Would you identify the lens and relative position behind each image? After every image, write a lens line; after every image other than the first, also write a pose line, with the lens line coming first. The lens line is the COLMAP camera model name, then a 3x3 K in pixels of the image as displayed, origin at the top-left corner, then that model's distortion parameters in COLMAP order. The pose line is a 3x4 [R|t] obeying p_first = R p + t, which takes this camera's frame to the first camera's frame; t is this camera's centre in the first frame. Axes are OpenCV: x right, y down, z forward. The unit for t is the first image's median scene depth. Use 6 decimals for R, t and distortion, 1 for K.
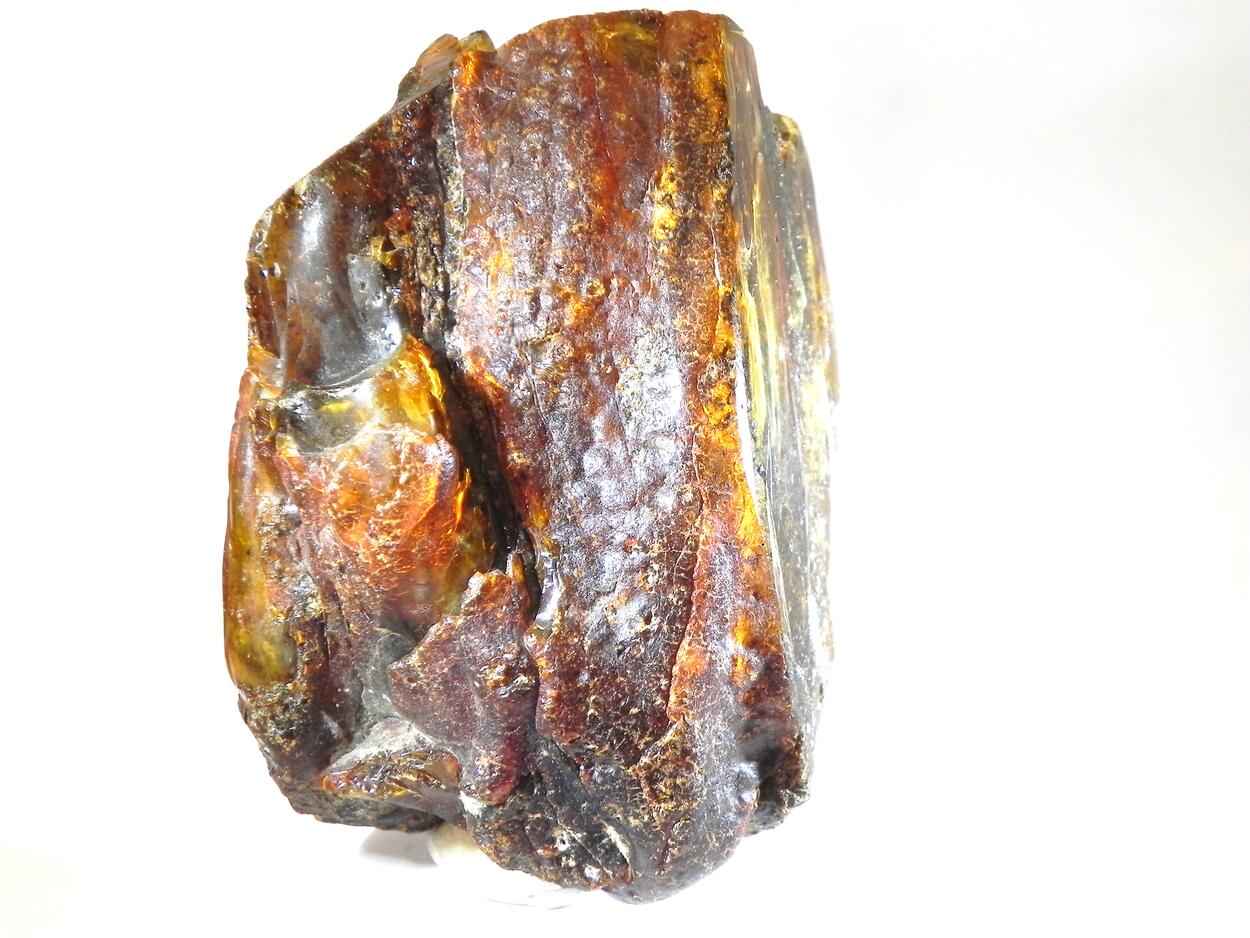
lens RADIAL K [[1488.9, 0, 622.7], [0, 1488.9, 468.2], [0, 0, 1]] dist [-0.032446, 0.000000]
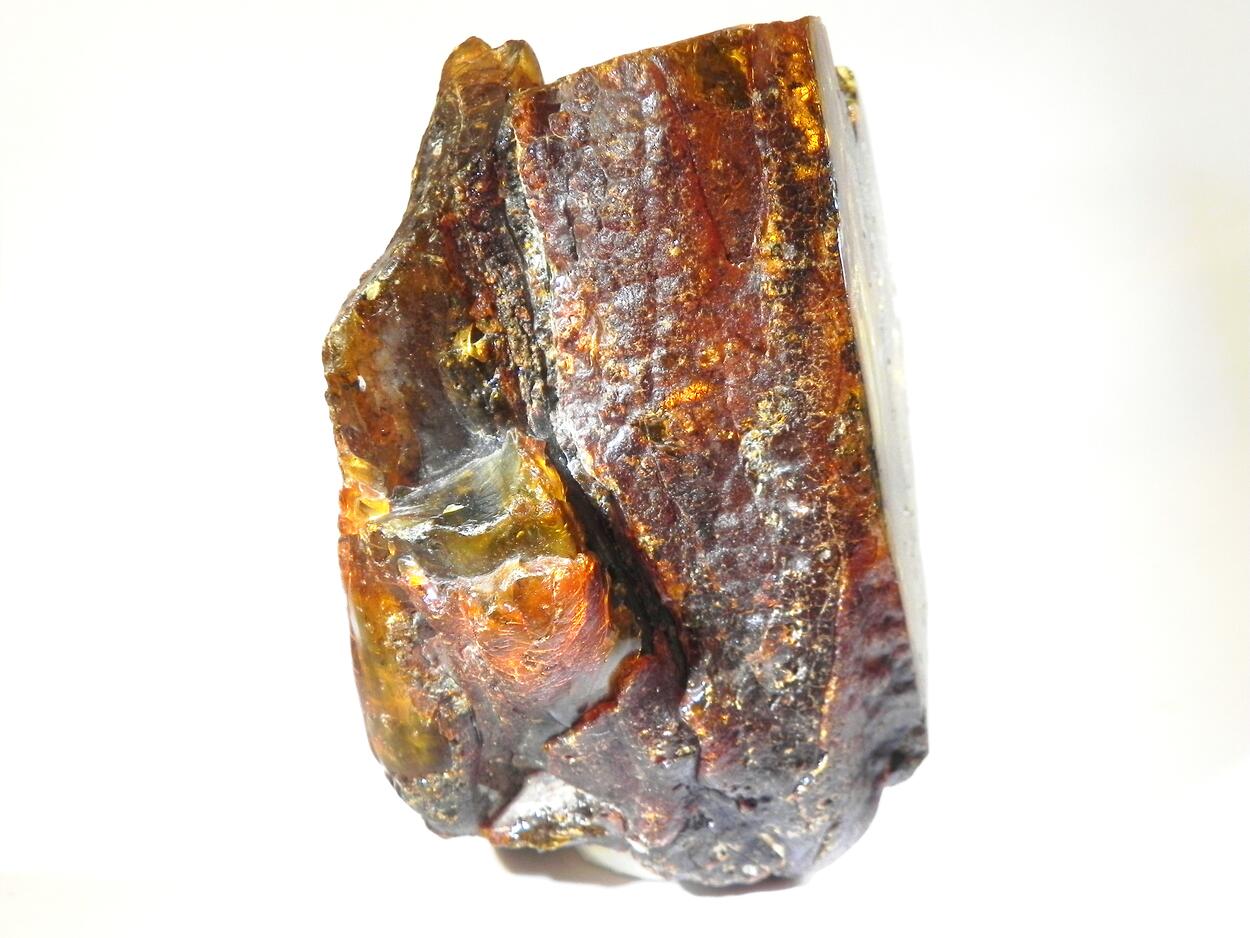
lens RADIAL K [[1338.6, 0, 627.0], [0, 1338.6, 467.7], [0, 0, 1]] dist [-0.052986, 0.000000]
pose [[0.984708, -0.150775, 0.087270, -0.152963], [0.116812, 0.943094, 0.311333, -0.321998], [-0.129245, -0.296378, 0.946285, 0.191125]]
